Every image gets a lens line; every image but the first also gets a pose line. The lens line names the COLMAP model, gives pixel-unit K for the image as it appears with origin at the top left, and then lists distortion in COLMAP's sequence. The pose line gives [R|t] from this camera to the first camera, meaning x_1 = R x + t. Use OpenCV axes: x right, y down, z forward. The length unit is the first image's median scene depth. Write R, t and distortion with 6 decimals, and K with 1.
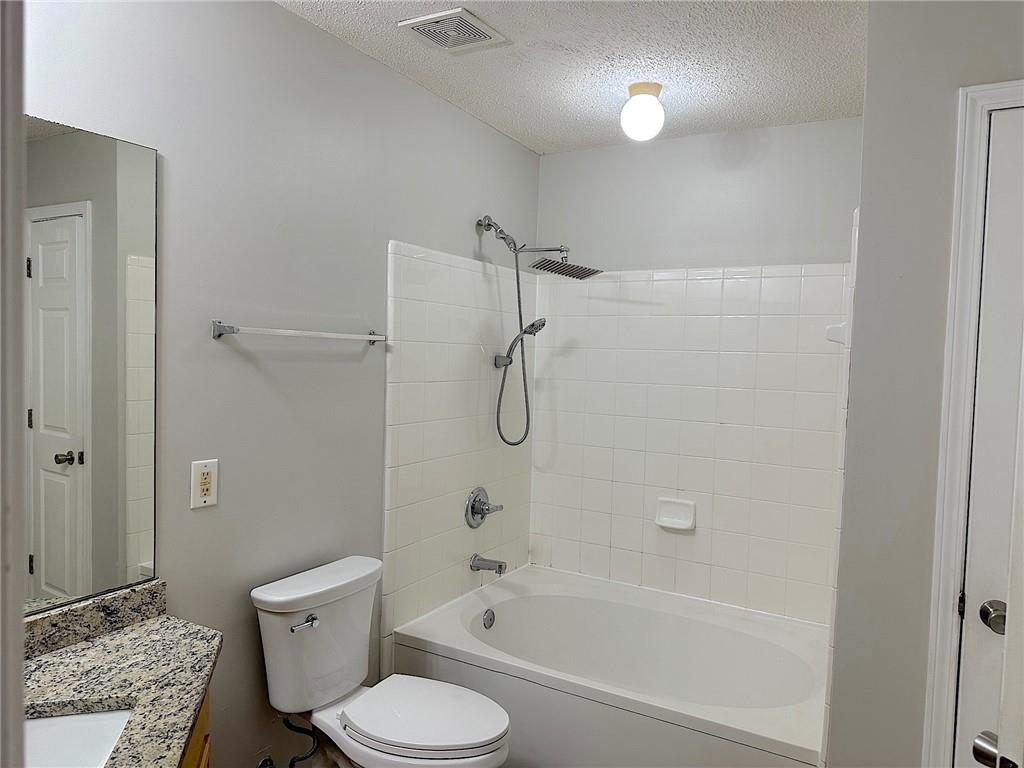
lens RADIAL K [[727.8, 0, 522.8], [0, 727.8, 386.6], [0, 0, 1]] dist [0.067075, -0.084653]
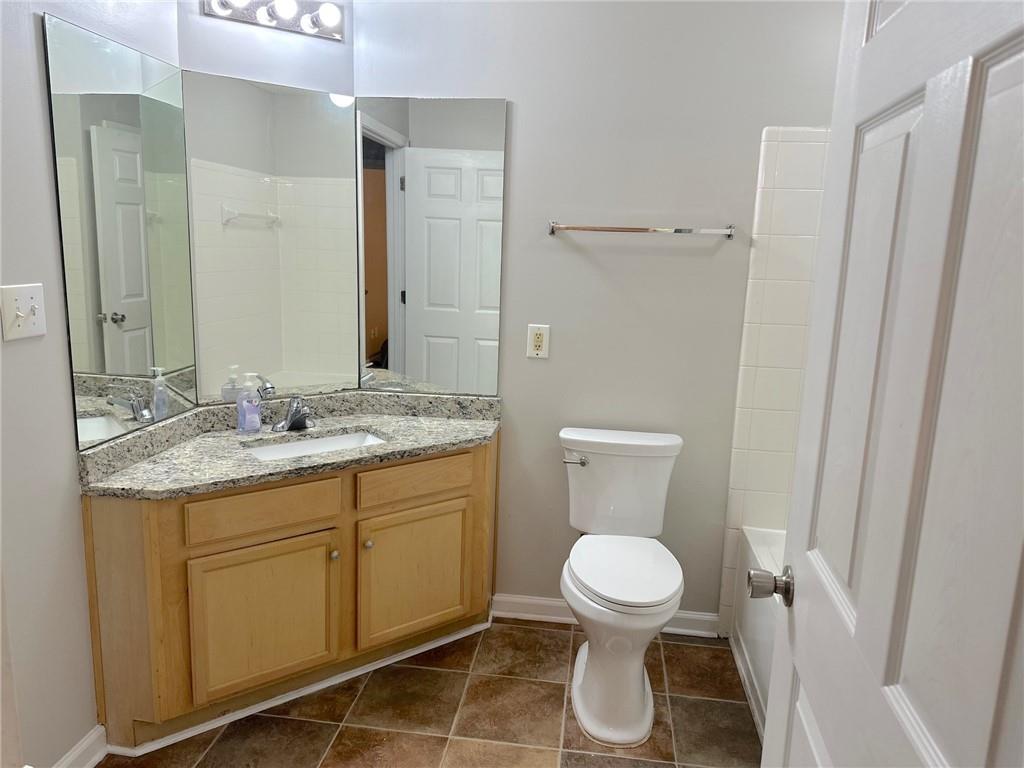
lens RADIAL K [[733.7, 0, 508.1], [0, 733.7, 389.8], [0, 0, 1]] dist [0.109518, -0.153636]
pose [[0.363011, 0.160896, -0.917788, 0.665916], [-0.065280, 0.986950, 0.147200, 0.017086], [0.929495, 0.006478, 0.368777, 0.345573]]
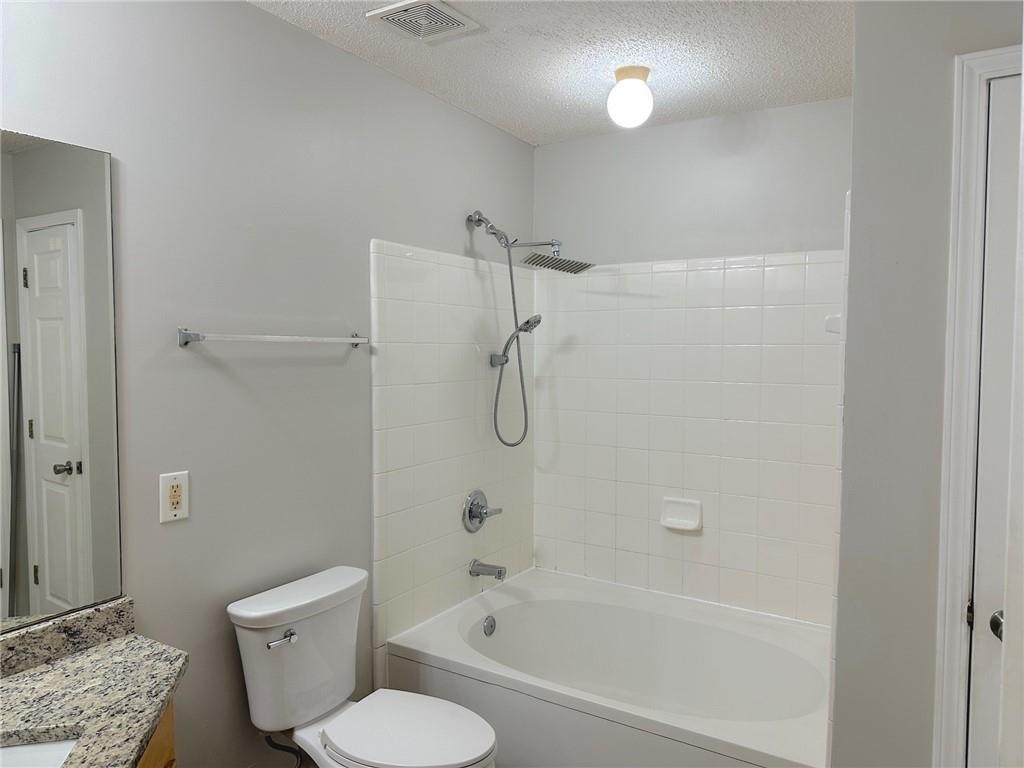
lens RADIAL K [[727.6, 0, 524.1], [0, 727.6, 384.1], [0, 0, 1]] dist [0.054274, -0.065008]
pose [[0.999110, -0.023457, -0.035052, 0.051357], [0.023591, 0.999716, 0.003401, -0.006994], [0.034962, -0.004225, 0.999380, 0.039984]]
